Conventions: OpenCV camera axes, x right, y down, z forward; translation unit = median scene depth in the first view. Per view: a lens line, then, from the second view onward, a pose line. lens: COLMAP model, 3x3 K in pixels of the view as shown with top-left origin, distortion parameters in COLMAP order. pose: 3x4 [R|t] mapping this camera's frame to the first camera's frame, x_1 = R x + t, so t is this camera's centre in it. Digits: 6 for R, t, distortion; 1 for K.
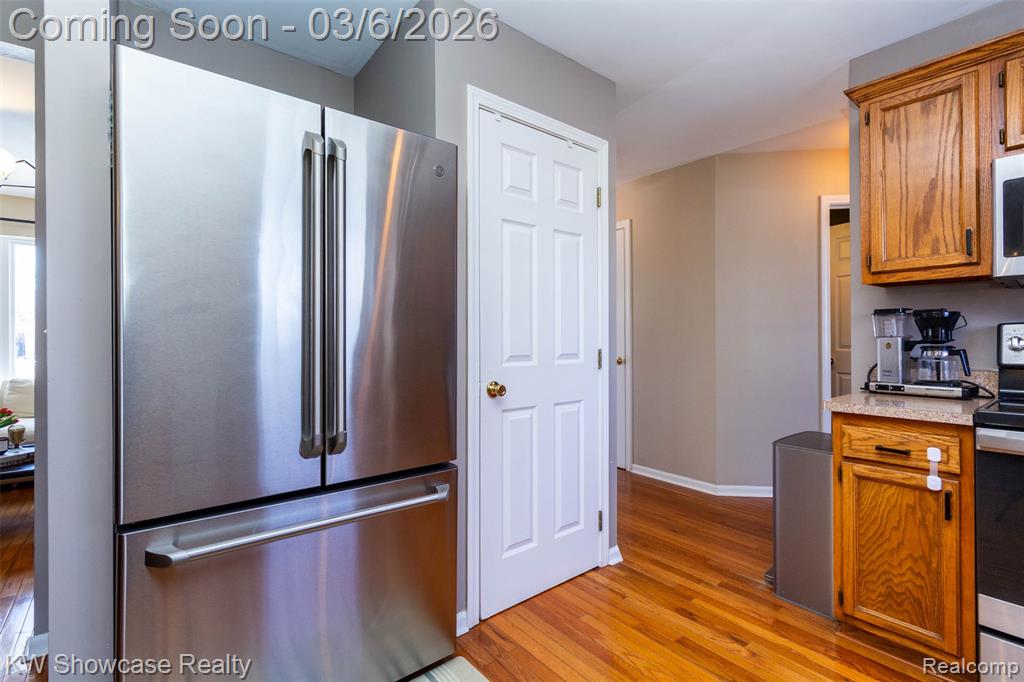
lens RADIAL K [[471.7, 0, 515.0], [0, 471.7, 338.1], [0, 0, 1]] dist [0.000938, 0.001073]
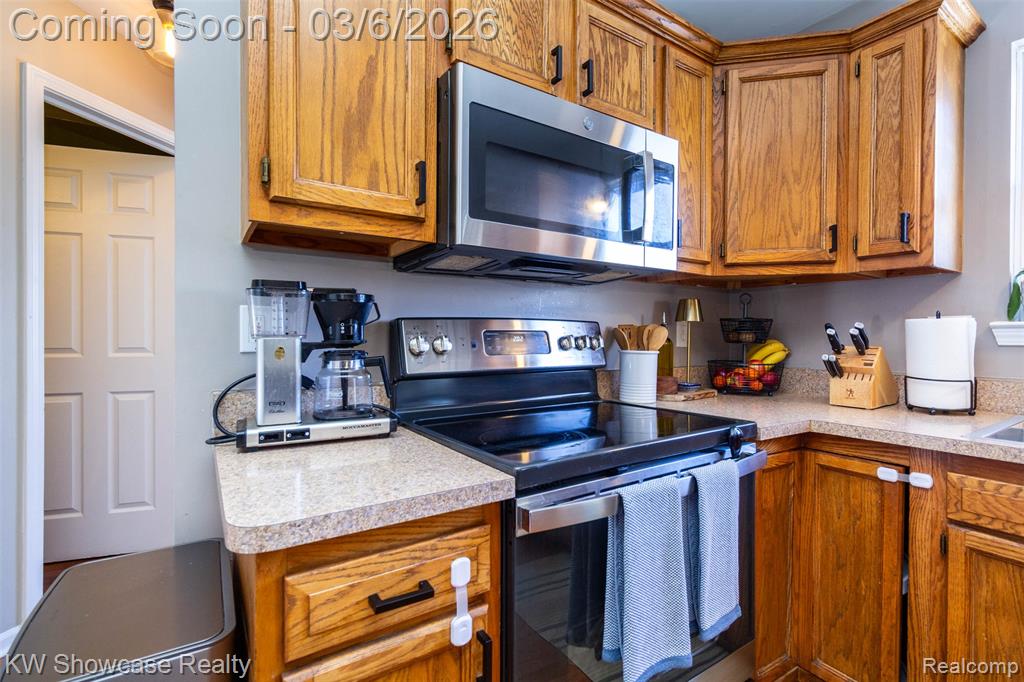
lens RADIAL K [[471.7, 0, 521.9], [0, 471.7, 336.1], [0, 0, 1]] dist [0.000938, 0.001073]
pose [[0.096242, -0.001795, 0.995356, 0.345068], [-0.002364, 0.999995, 0.002032, -0.004427], [-0.995355, -0.002549, 0.096237, 0.776120]]
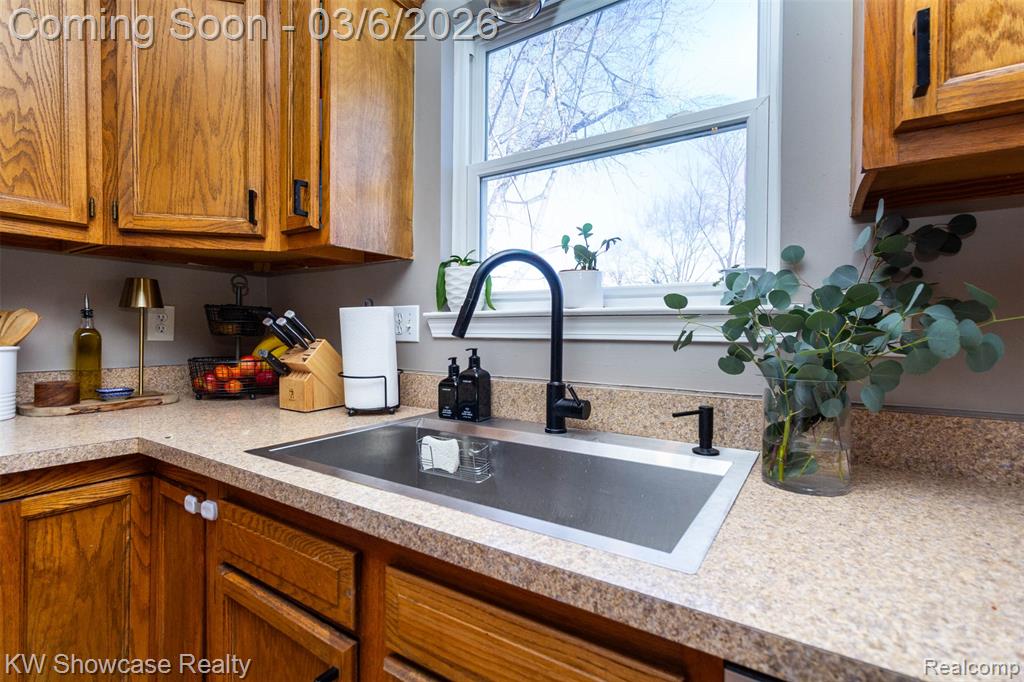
lens RADIAL K [[471.7, 0, 531.8], [0, 471.7, 333.6], [0, 0, 1]] dist [0.000938, 0.001073]
pose [[-0.325556, -0.011111, 0.945457, 0.458094], [-0.004807, 0.999937, 0.010096, -0.002921], [-0.945510, -0.001258, -0.325589, 0.106281]]
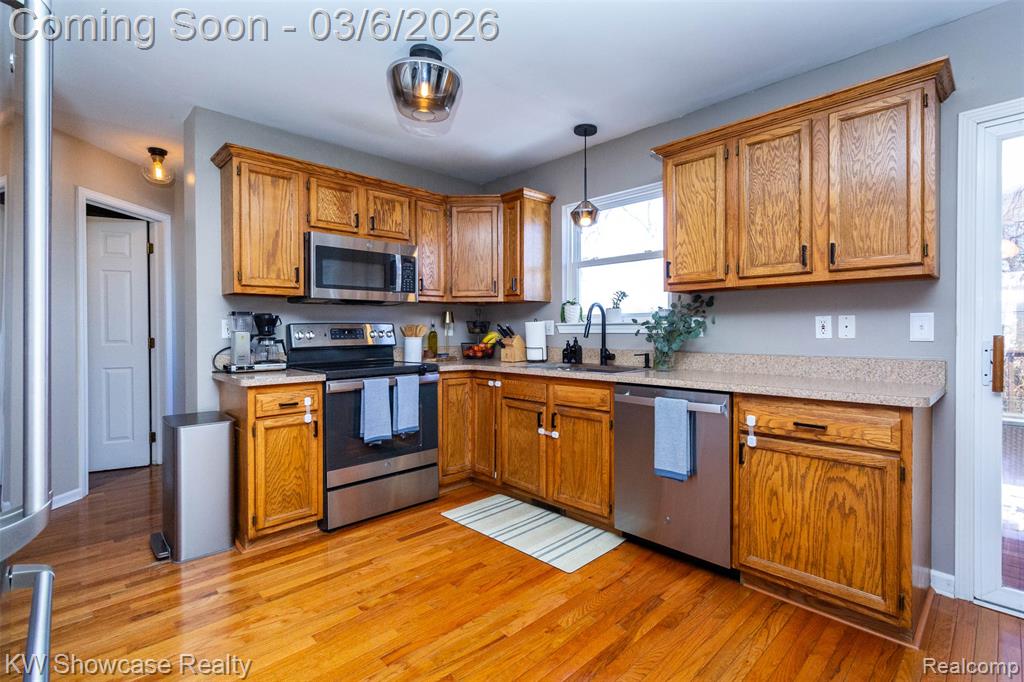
lens RADIAL K [[471.7, 0, 506.7], [0, 471.7, 334.6], [0, 0, 1]] dist [0.000938, 0.001073]
pose [[-0.050432, -0.011444, 0.998662, -0.718410], [0.005117, 0.999918, 0.011717, -0.006459], [-0.998714, 0.005701, -0.050369, 0.329205]]
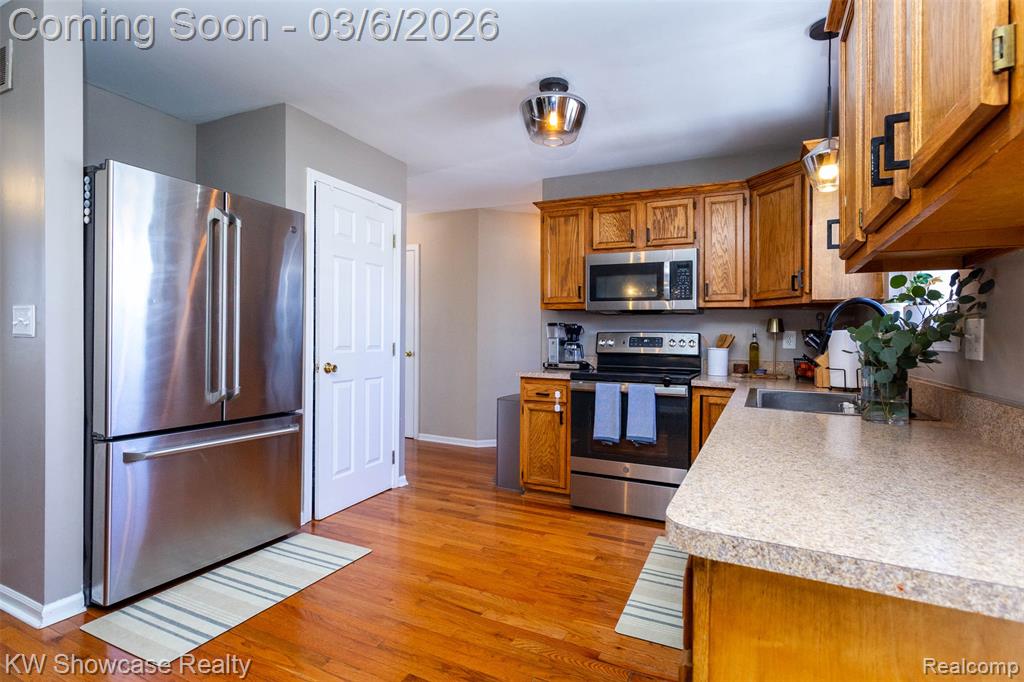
lens RADIAL K [[471.7, 0, 525.7], [0, 471.7, 346.8], [0, 0, 1]] dist [0.000938, 0.001073]
pose [[0.899643, 0.005766, 0.436588, -0.131182], [-0.015361, 0.999712, 0.018451, -0.000667], [-0.436356, -0.023306, 0.899472, -0.705391]]
